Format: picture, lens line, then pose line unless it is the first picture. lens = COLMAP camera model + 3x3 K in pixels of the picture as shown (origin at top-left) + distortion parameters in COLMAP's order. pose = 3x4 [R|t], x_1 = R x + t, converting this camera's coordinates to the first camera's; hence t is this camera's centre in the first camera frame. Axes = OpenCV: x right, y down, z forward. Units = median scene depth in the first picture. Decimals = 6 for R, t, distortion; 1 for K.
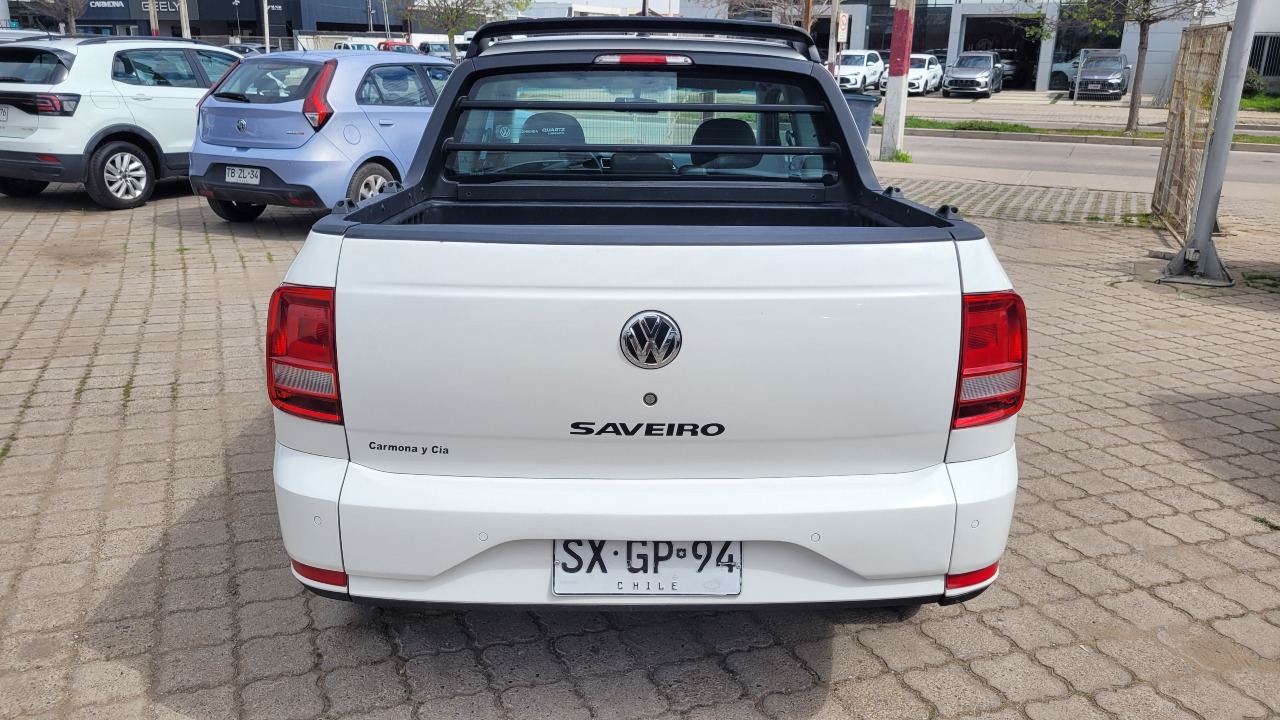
lens RADIAL K [[982.1, 0, 631.4], [0, 982.1, 360.0], [0, 0, 1]] dist [0.033716, -0.025075]
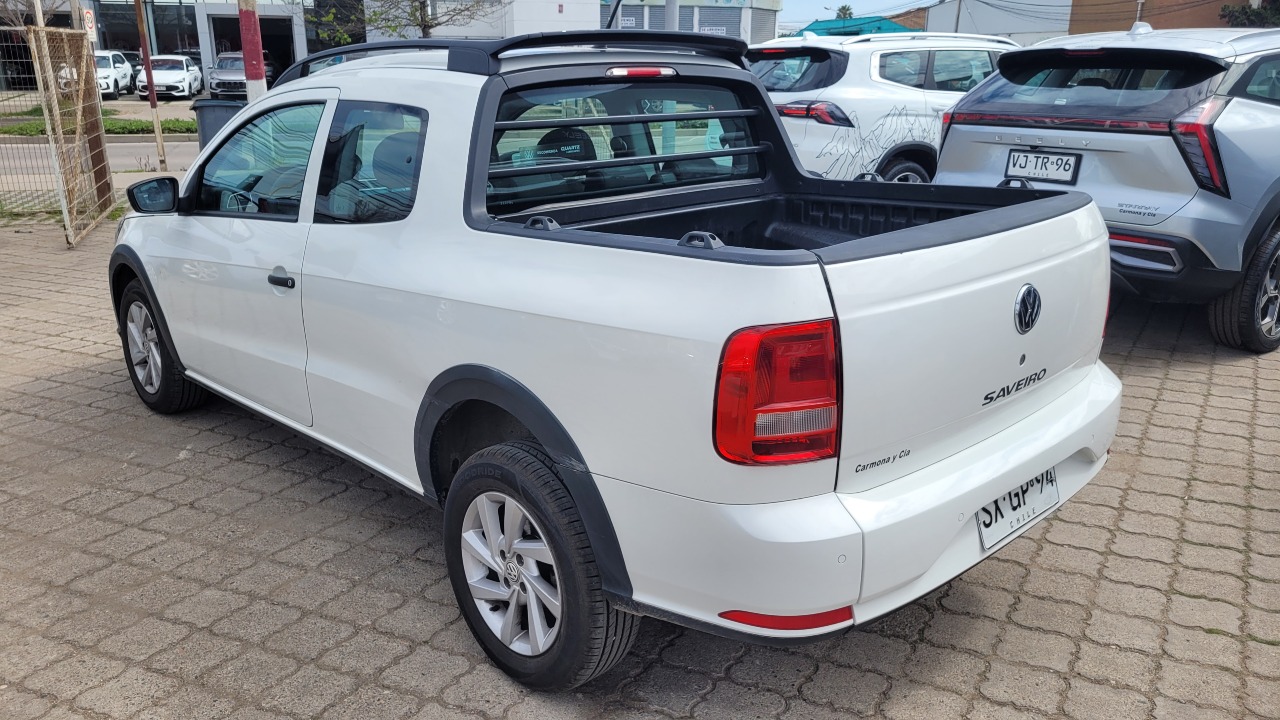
lens RADIAL K [[982.1, 0, 636.1], [0, 982.1, 364.4], [0, 0, 1]] dist [0.033716, -0.025075]
pose [[0.730894, -0.212320, 0.648625, -0.712106], [0.209710, 0.974268, 0.082606, -0.097703], [-0.649474, 0.075647, 0.756612, 0.265271]]
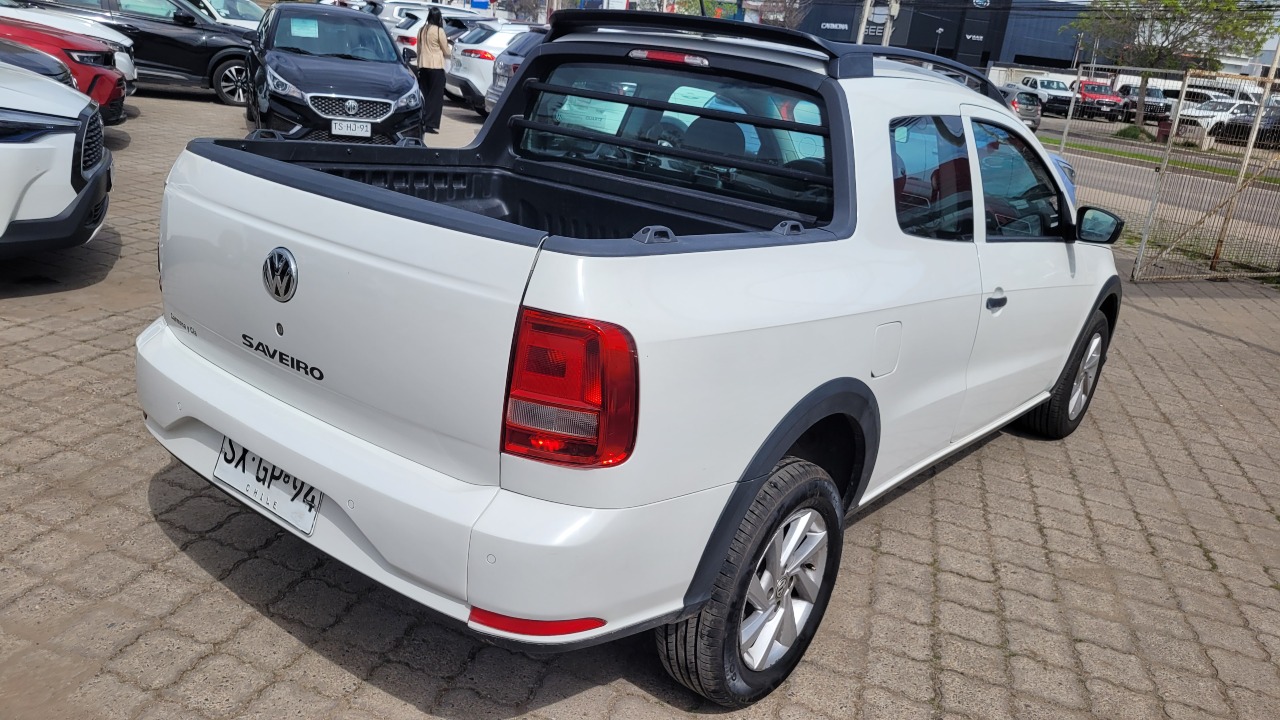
lens RADIAL K [[982.1, 0, 611.6], [0, 982.1, 370.1], [0, 0, 1]] dist [0.033716, -0.025075]
pose [[0.755843, 0.268115, -0.597340, 0.634732], [-0.280080, 0.957030, 0.075162, -0.067532], [0.591824, 0.110492, 0.798458, 0.225334]]
